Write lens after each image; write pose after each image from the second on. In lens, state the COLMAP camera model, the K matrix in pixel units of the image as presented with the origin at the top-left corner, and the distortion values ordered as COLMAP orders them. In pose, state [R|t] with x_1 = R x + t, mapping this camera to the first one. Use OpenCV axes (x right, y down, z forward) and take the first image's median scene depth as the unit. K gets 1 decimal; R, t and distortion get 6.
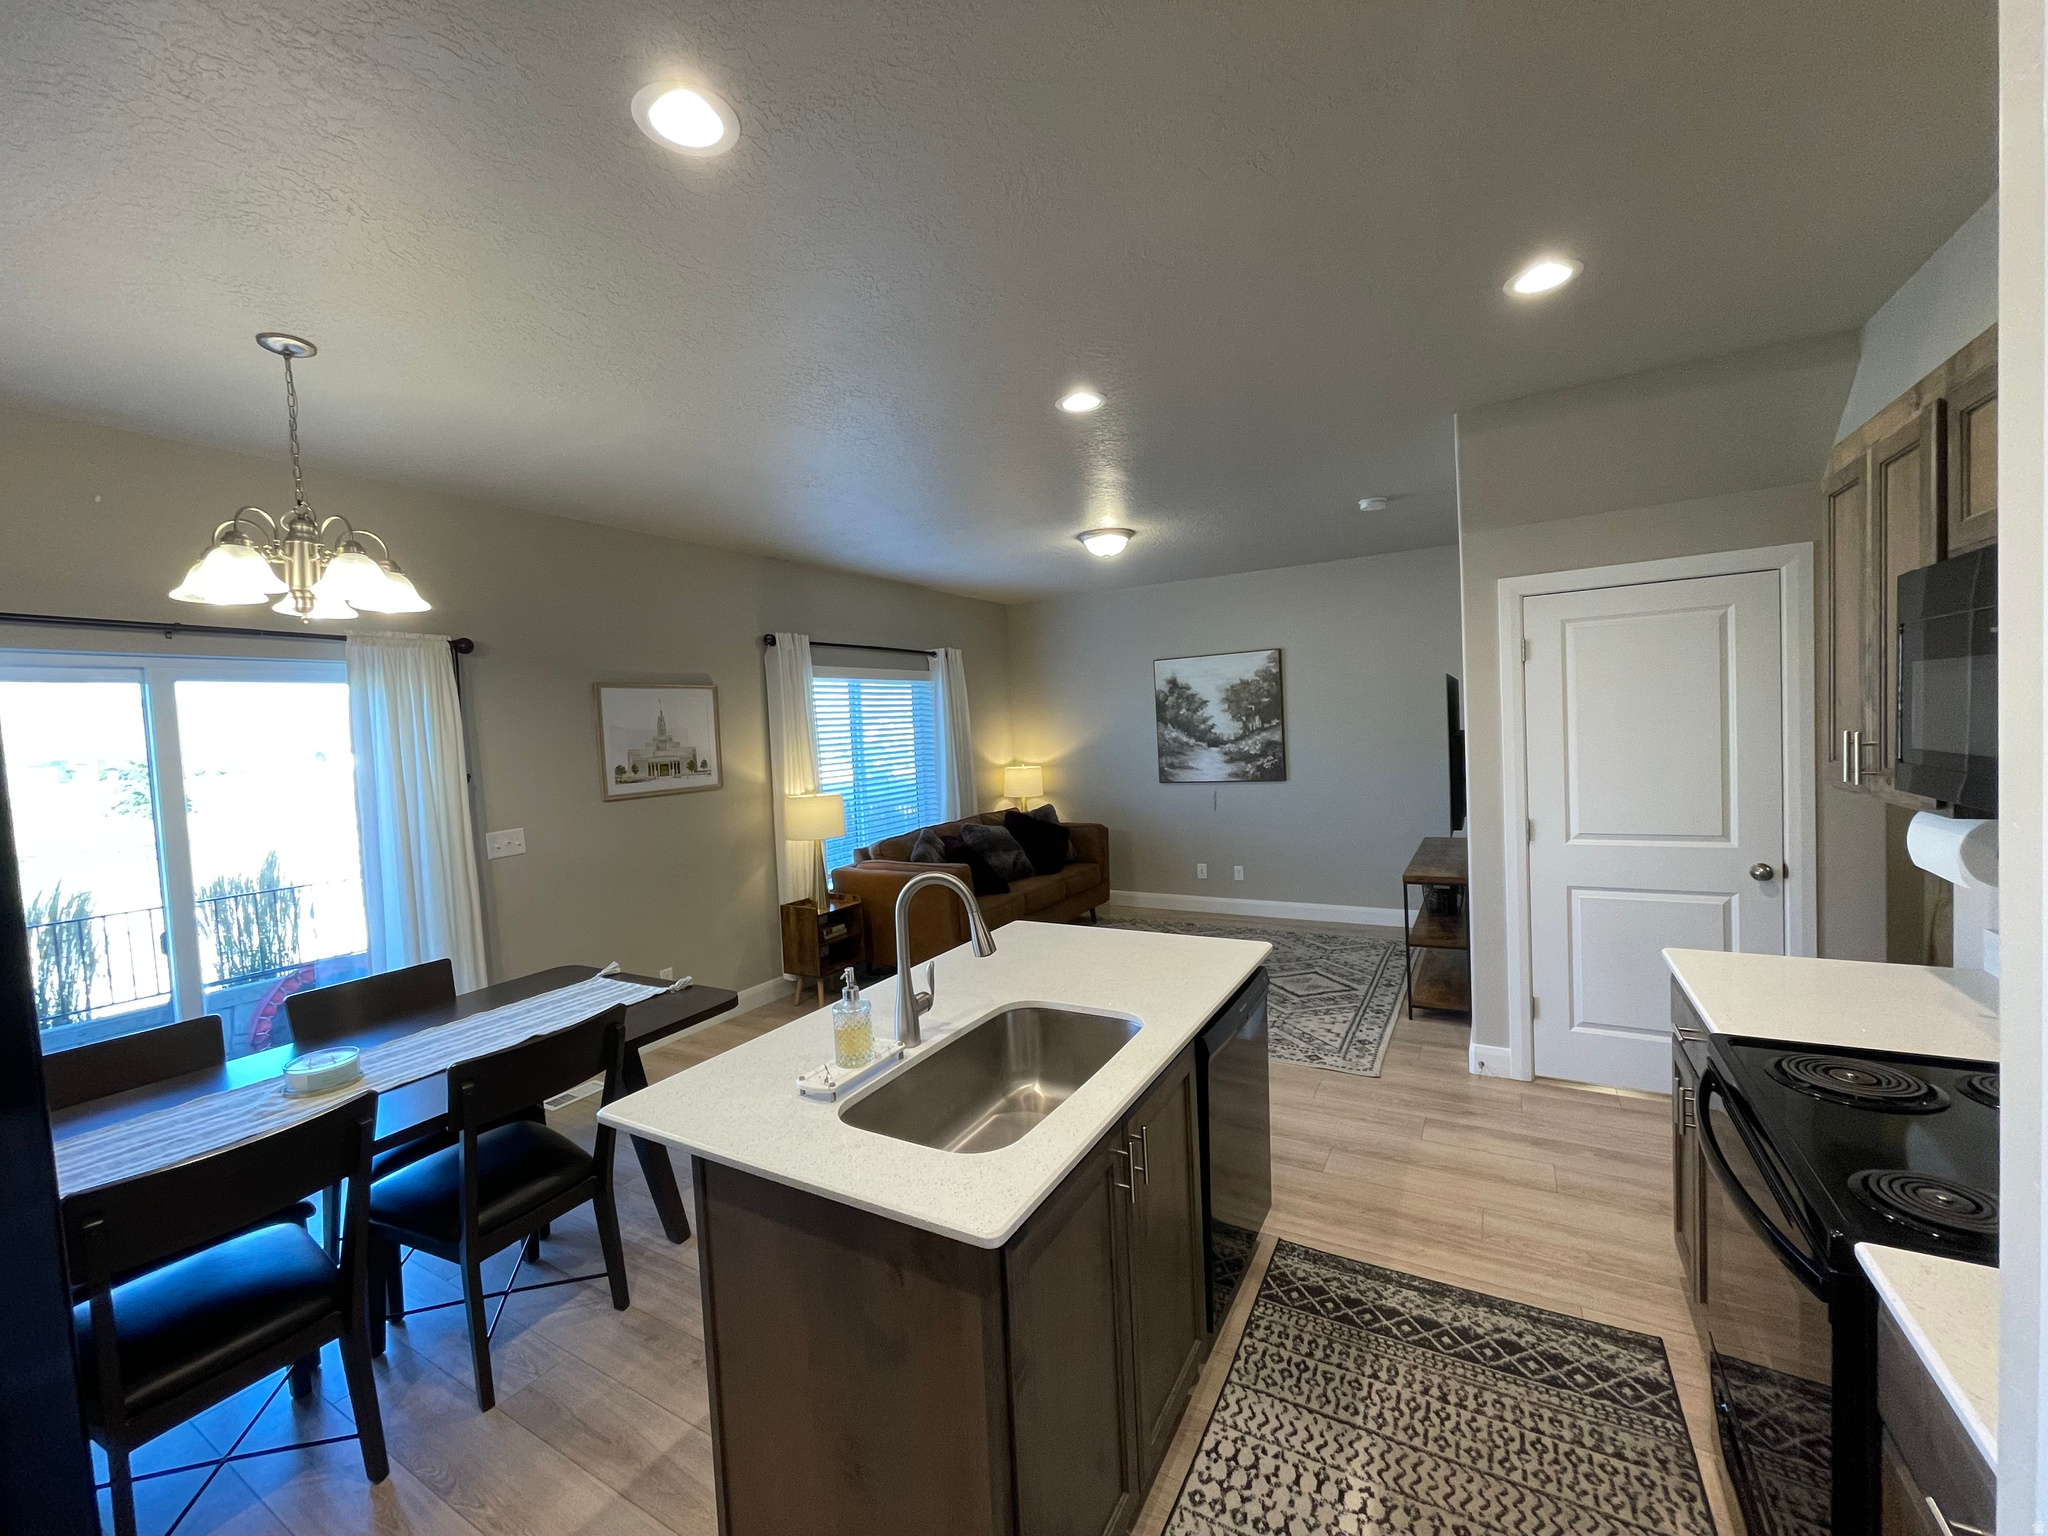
lens RADIAL K [[824.7, 0, 1019.1], [0, 824.7, 763.8], [0, 0, 1]] dist [-0.002416, -0.000069]
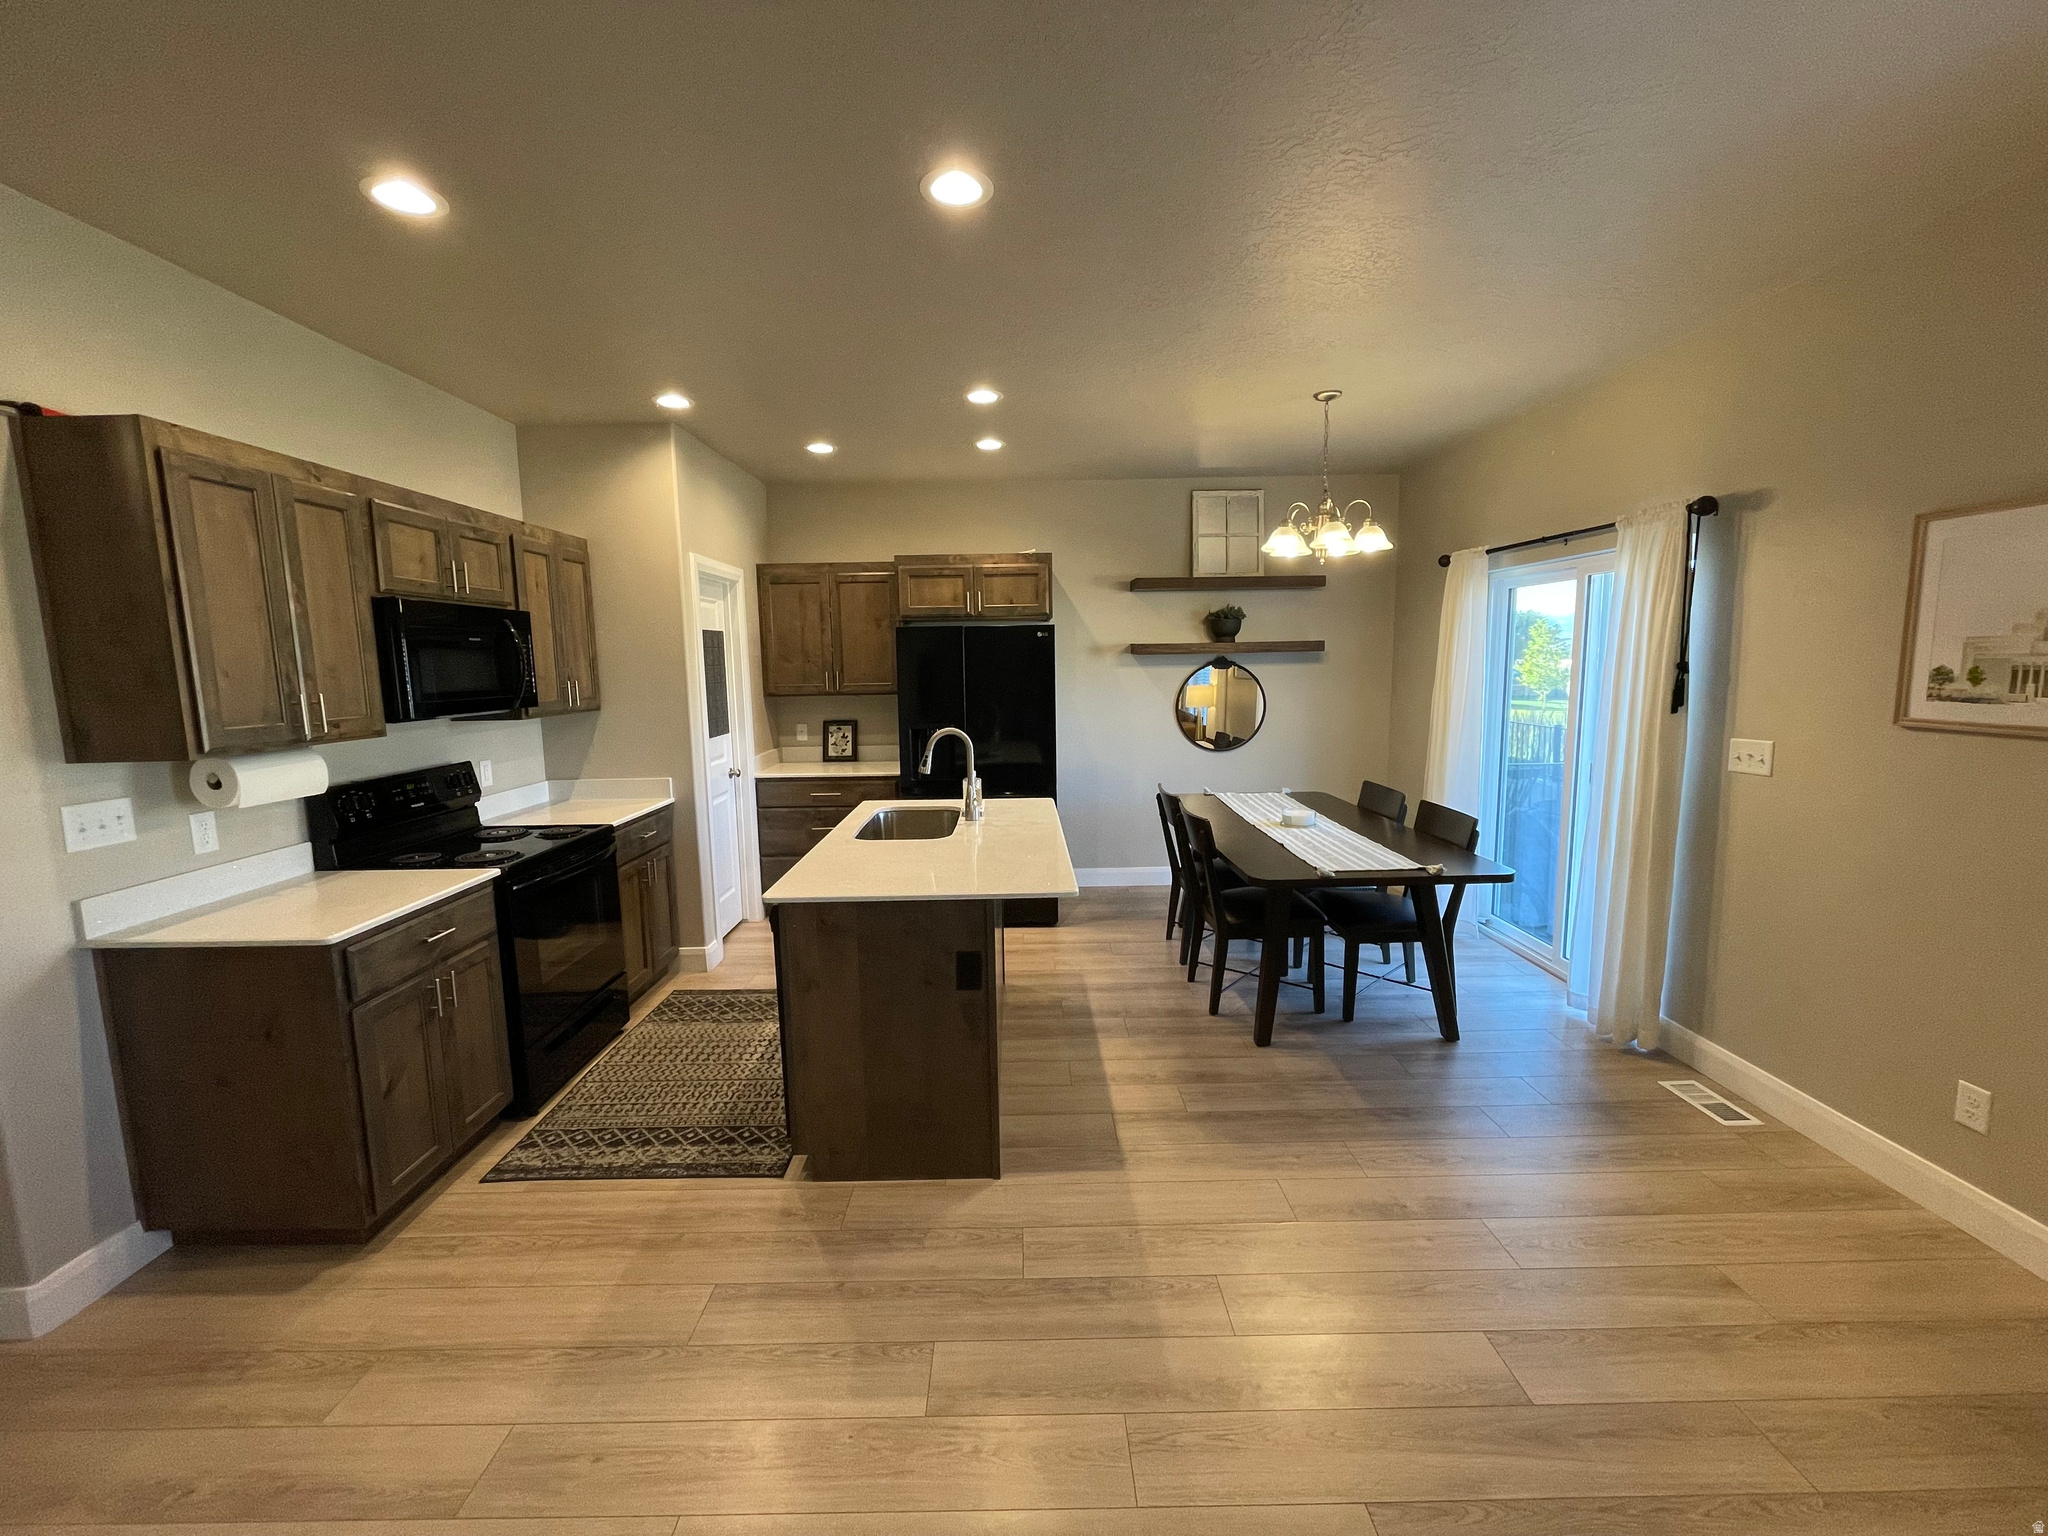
lens RADIAL K [[824.7, 0, 1019.1], [0, 824.7, 763.8], [0, 0, 1]] dist [-0.002416, -0.000069]
pose [[-0.859464, 0.127250, -0.495106, 0.332242], [0.036841, 0.981422, 0.188289, -0.064318], [0.509867, 0.143587, -0.848185, 1.277614]]
